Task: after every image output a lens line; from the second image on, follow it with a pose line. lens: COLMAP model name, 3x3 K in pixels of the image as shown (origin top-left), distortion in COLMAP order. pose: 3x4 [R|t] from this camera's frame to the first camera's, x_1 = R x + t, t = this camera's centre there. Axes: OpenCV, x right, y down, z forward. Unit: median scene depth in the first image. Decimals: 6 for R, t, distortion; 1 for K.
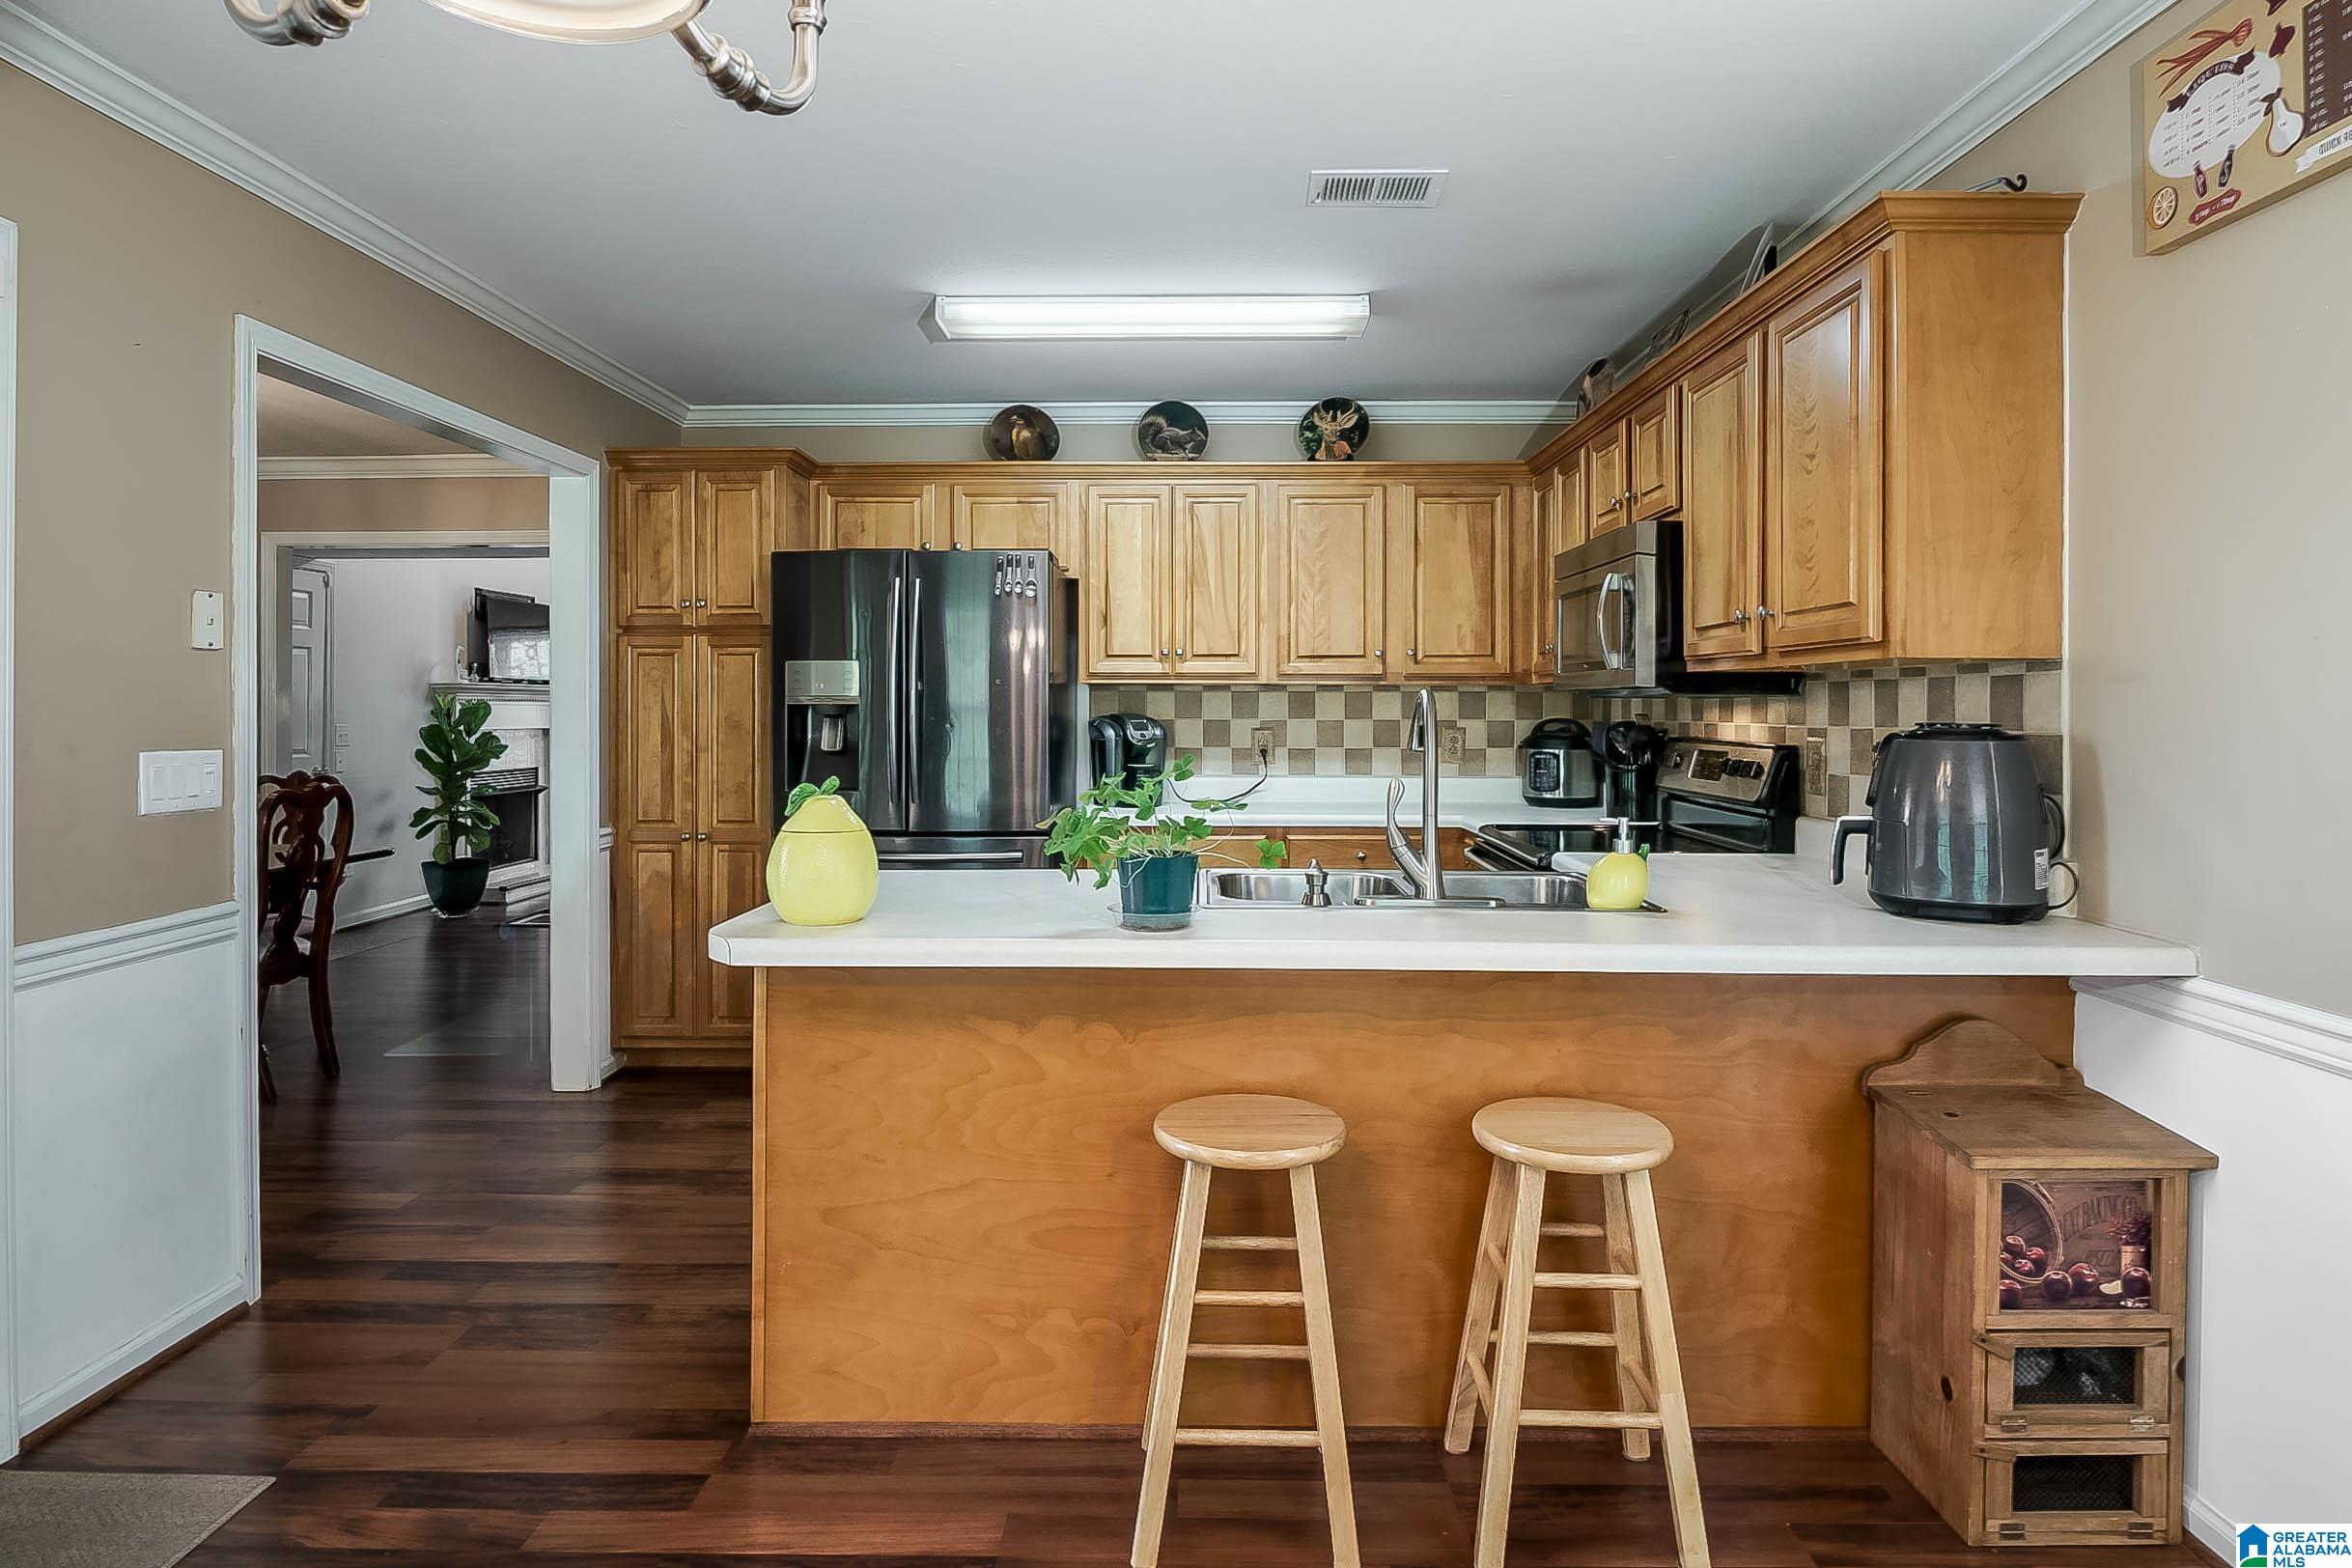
lens RADIAL K [[1267.7, 0, 1186.6], [0, 1267.7, 723.1], [0, 0, 1]] dist [-0.016378, -0.002752]
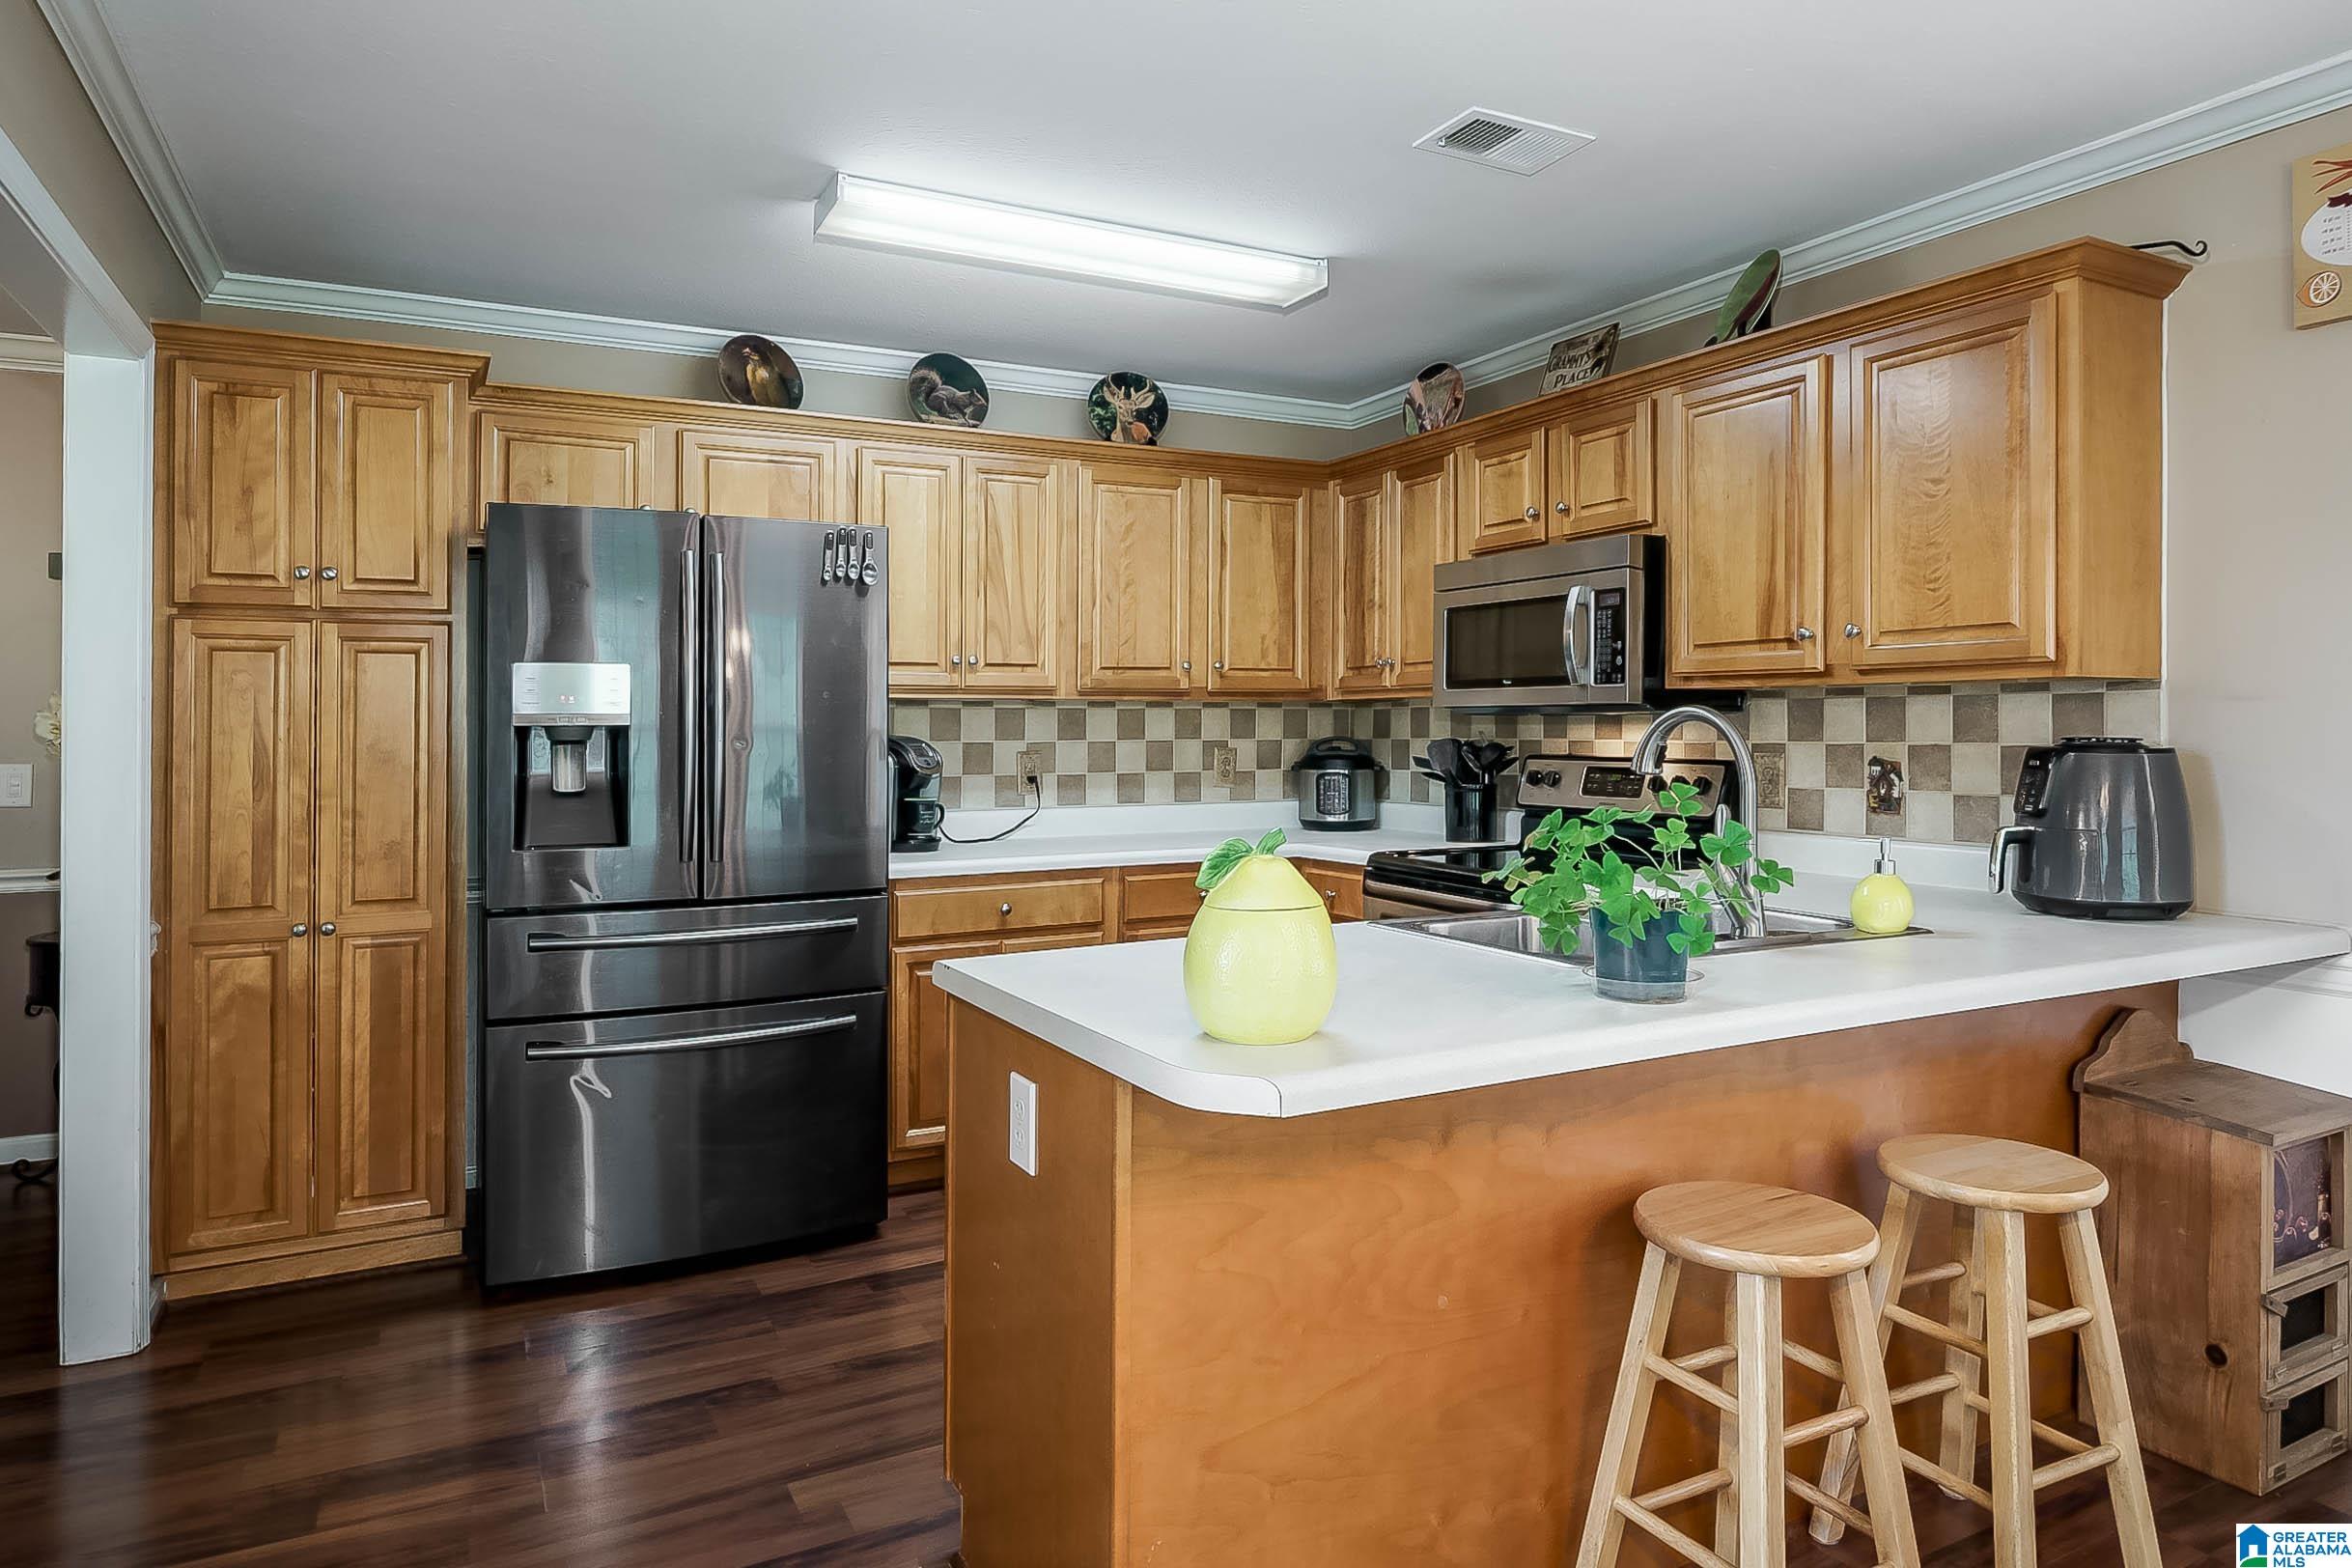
lens RADIAL K [[1366.0, 0, 1136.0], [0, 1366.0, 729.8], [0, 0, 1]] dist [-0.017670, 0.007396]
pose [[0.885719, -0.005746, 0.464186, -0.327954], [0.010575, 0.999914, -0.007801, -0.003007], [-0.464101, 0.011818, 0.885704, 0.171837]]
